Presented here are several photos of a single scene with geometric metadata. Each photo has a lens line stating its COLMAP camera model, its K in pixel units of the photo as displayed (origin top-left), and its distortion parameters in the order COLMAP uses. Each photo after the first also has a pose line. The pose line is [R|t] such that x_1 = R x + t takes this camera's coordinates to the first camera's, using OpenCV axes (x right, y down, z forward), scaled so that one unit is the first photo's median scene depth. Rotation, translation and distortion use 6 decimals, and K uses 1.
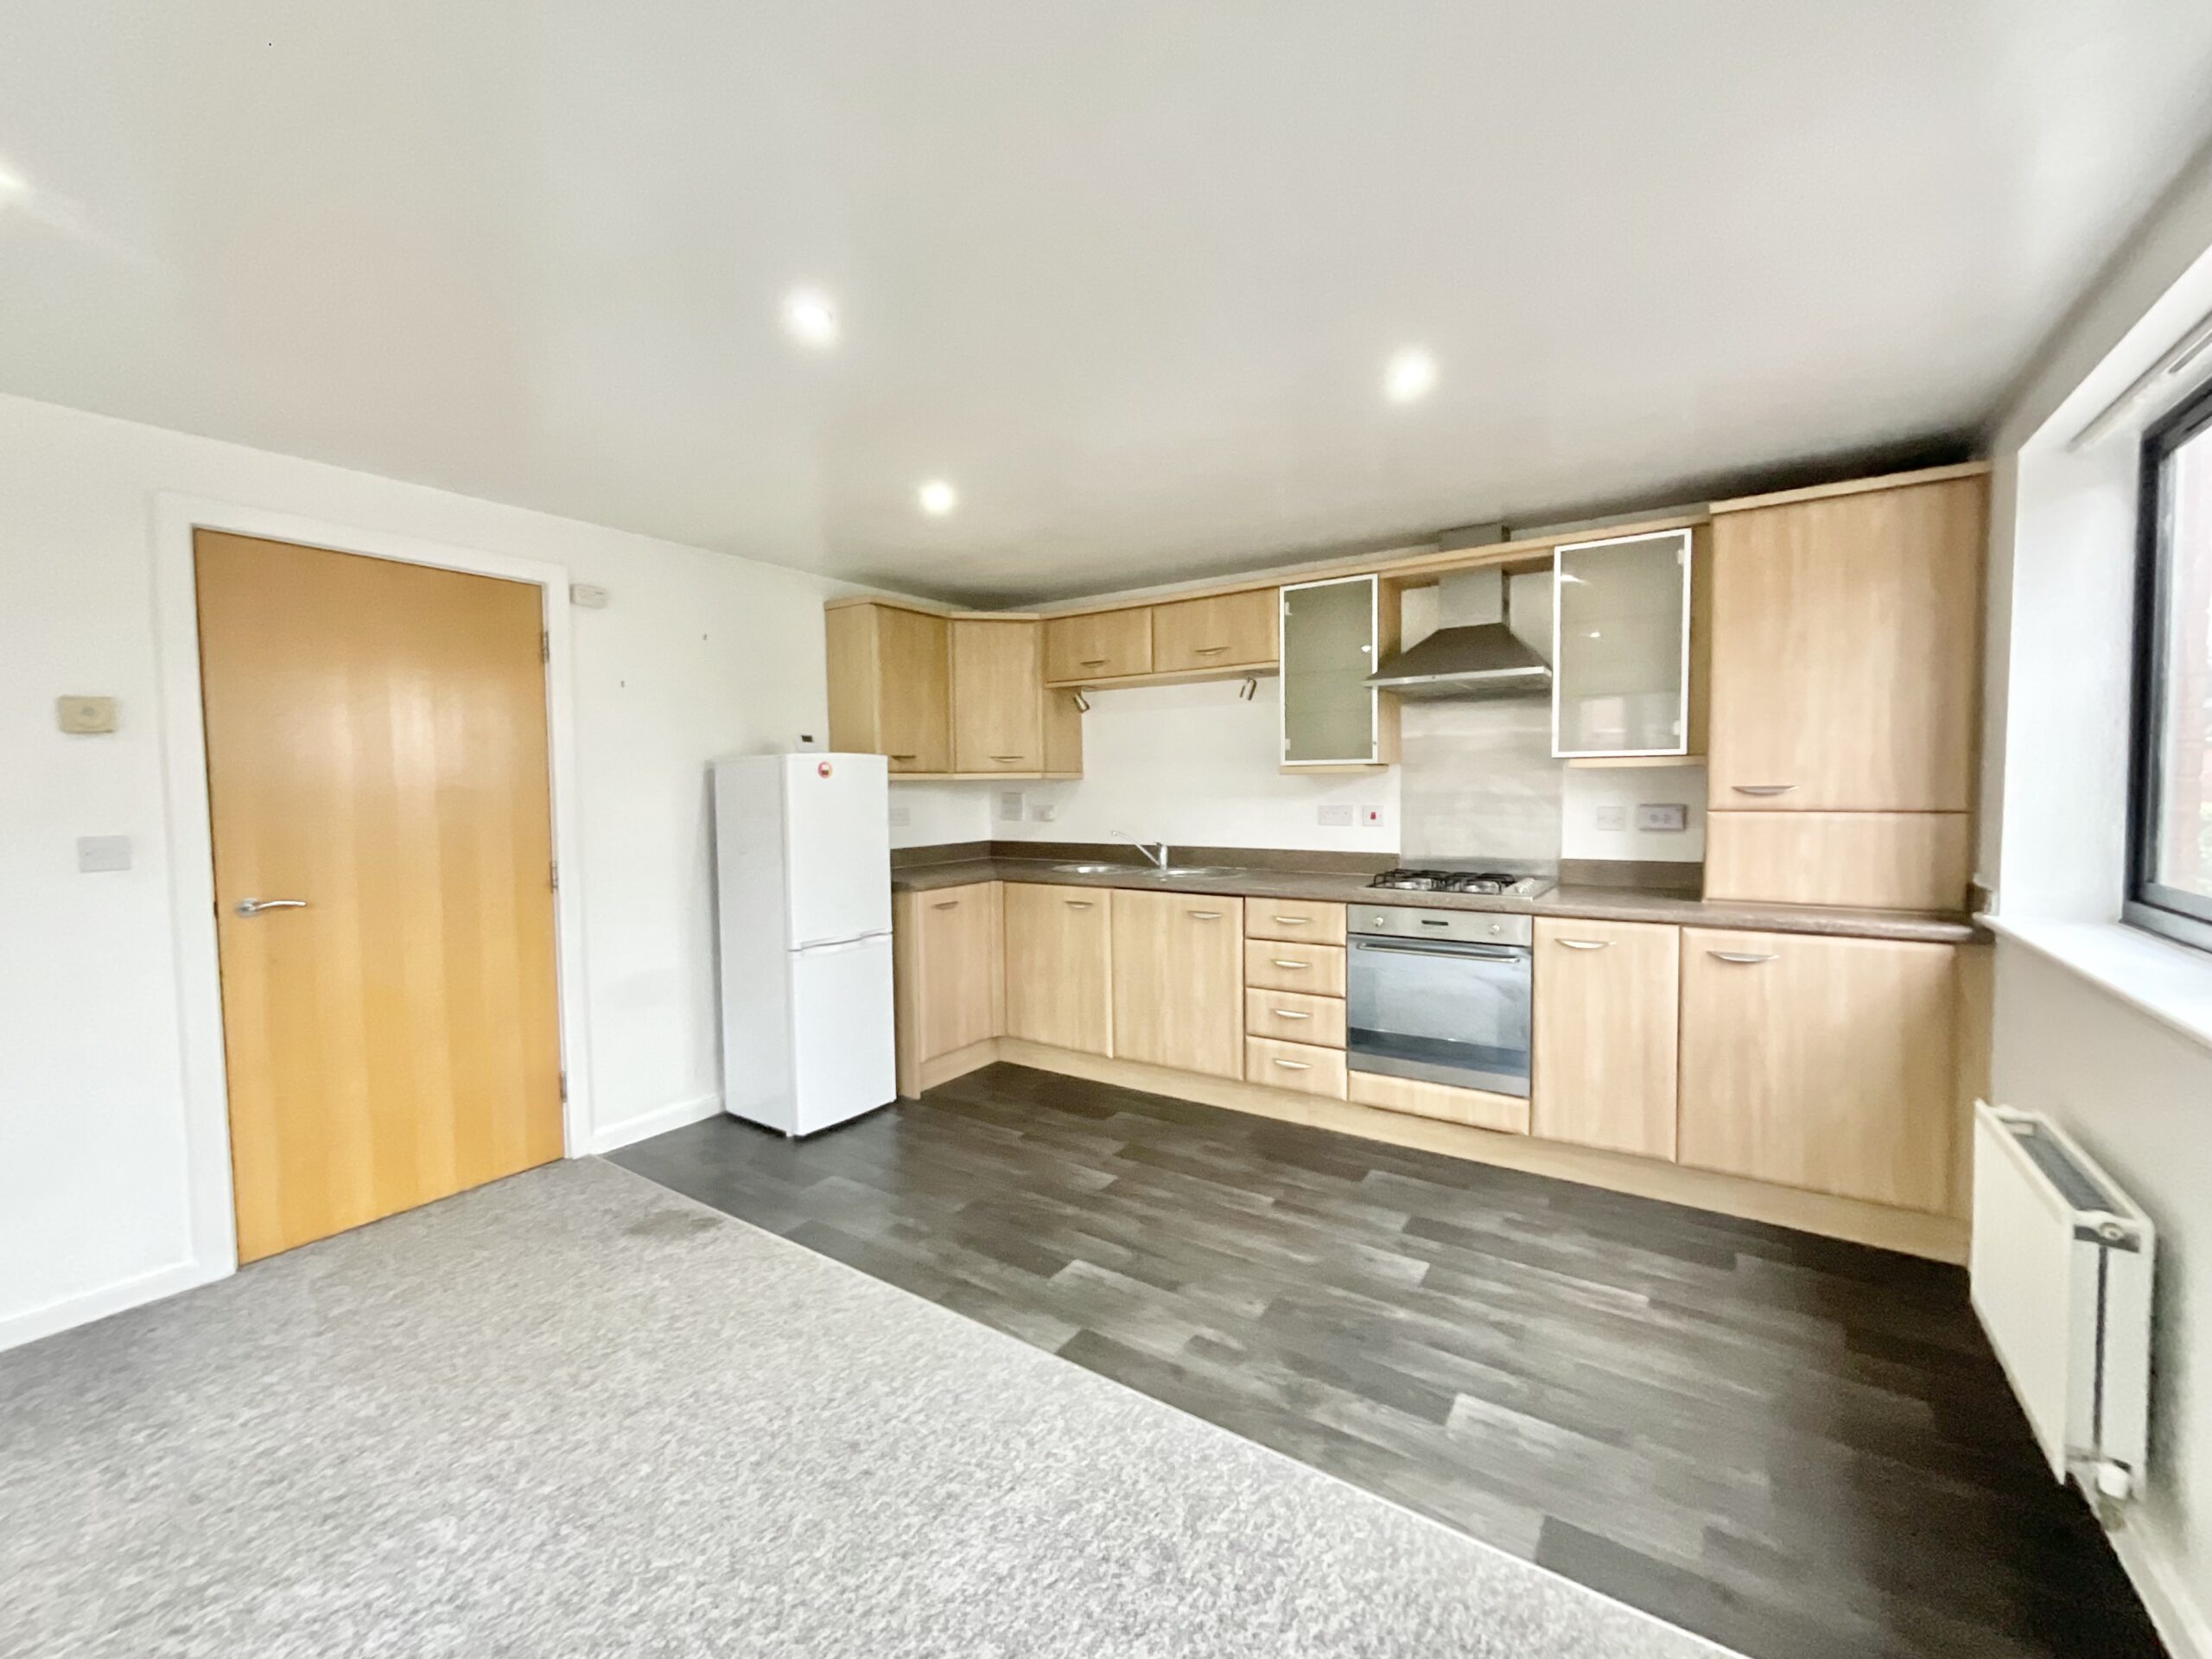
lens RADIAL K [[894.9, 0, 1099.0], [0, 894.9, 829.2], [0, 0, 1]] dist [-0.009361, 0.002223]
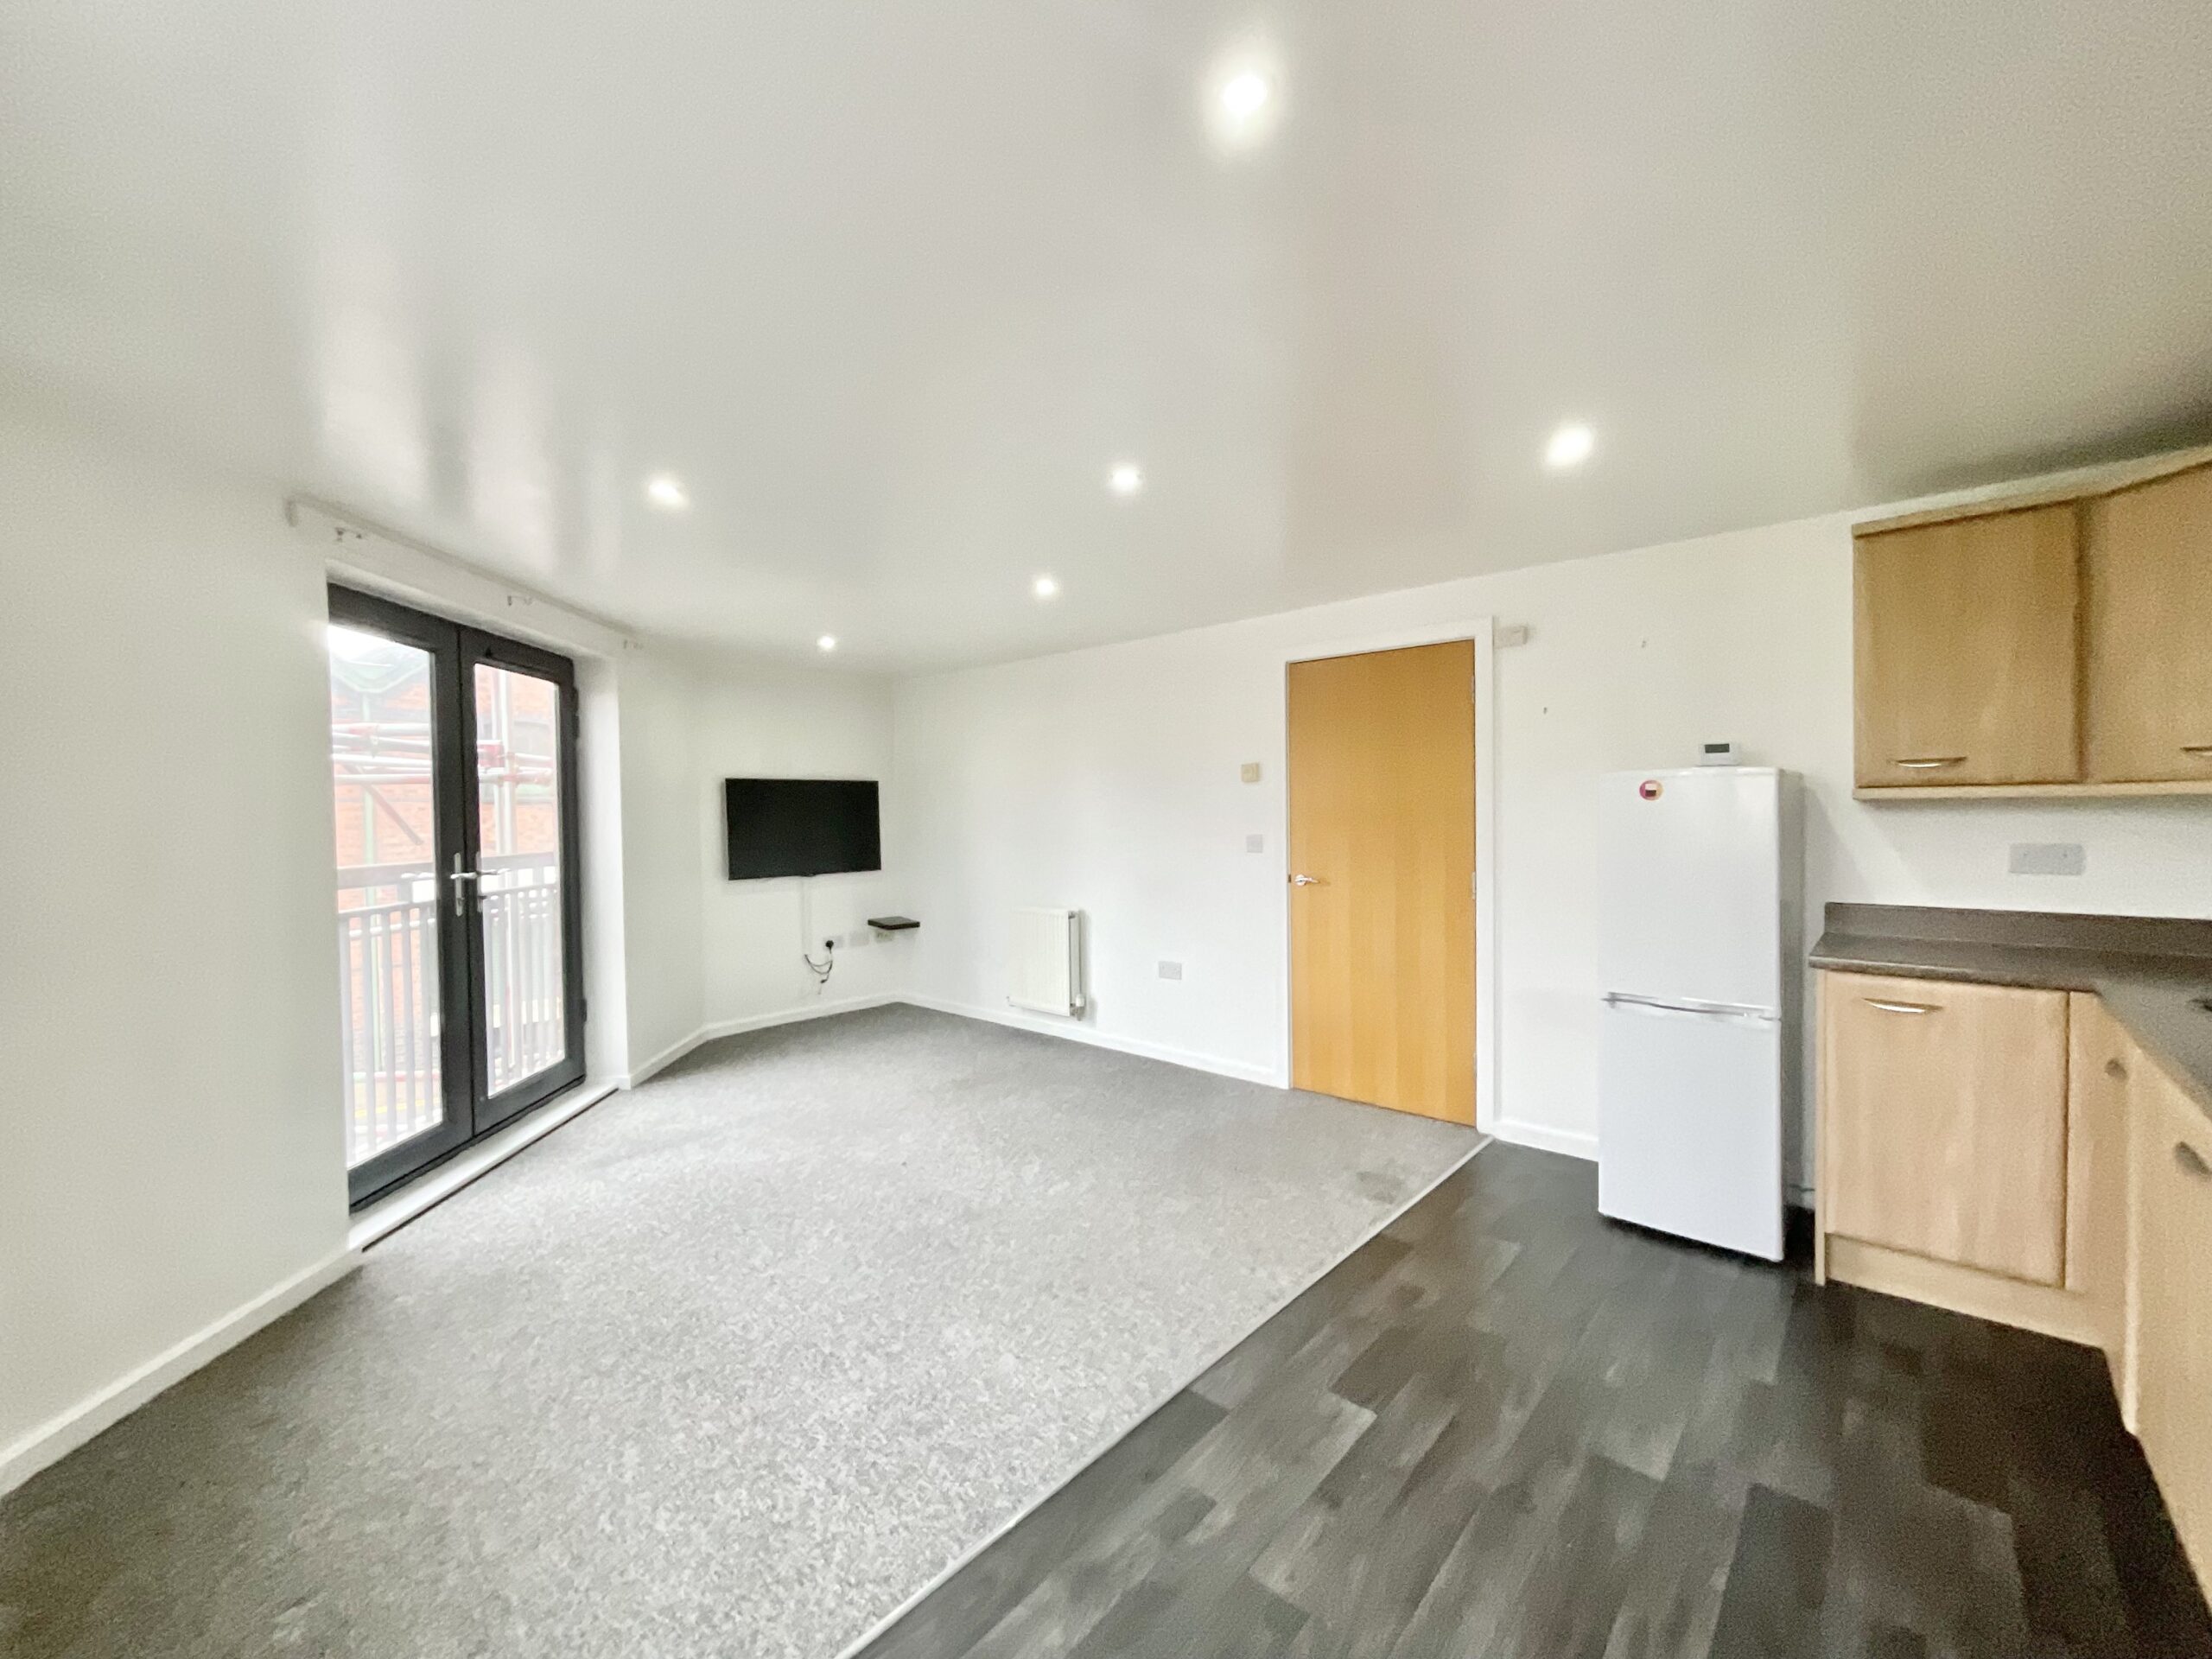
lens RADIAL K [[894.9, 0, 1105.0], [0, 894.9, 829.2], [0, 0, 1]] dist [-0.009361, 0.002223]
pose [[-0.135504, 0.033901, -0.990197, 0.708586], [-0.033529, 0.998685, 0.038780, -0.056673], [0.990209, 0.038456, -0.134189, 0.775735]]
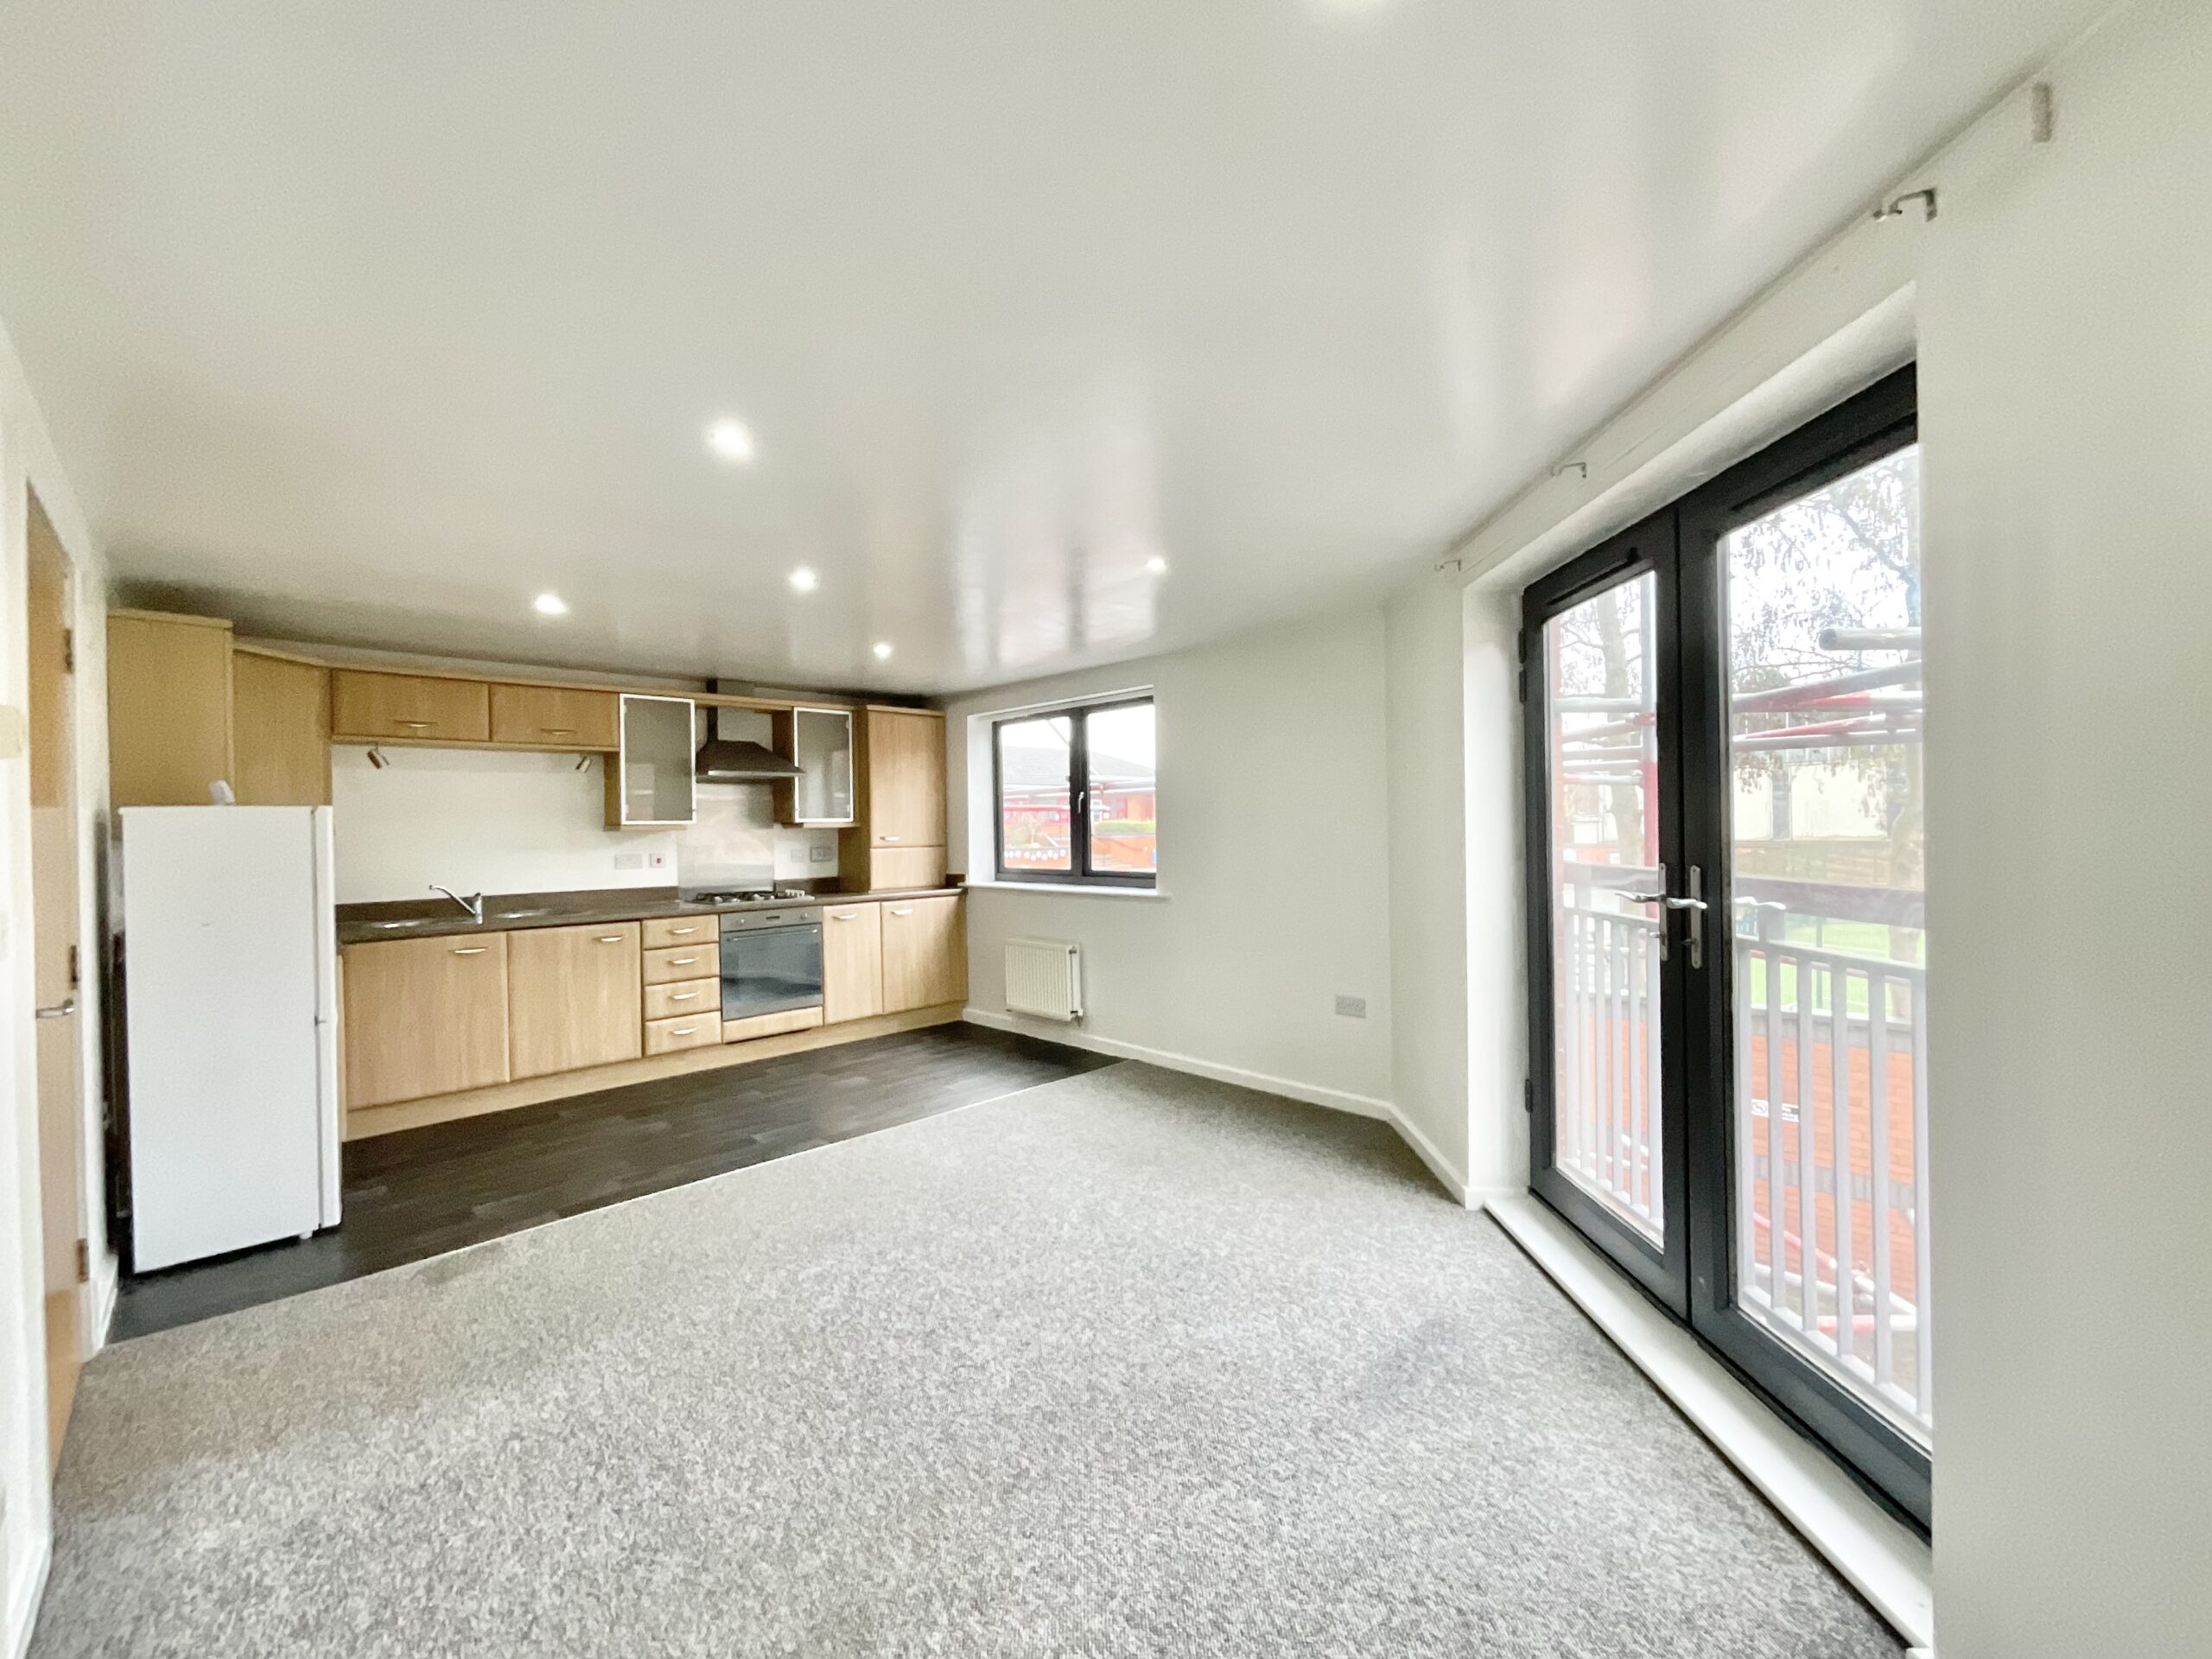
lens RADIAL K [[894.9, 0, 1100.8], [0, 894.9, 831.0], [0, 0, 1]] dist [-0.009361, 0.002223]
pose [[0.200804, 0.003193, 0.979626, -1.327603], [0.062951, 0.997886, -0.016156, 0.007518], [-0.977607, 0.064913, 0.200179, 0.039070]]
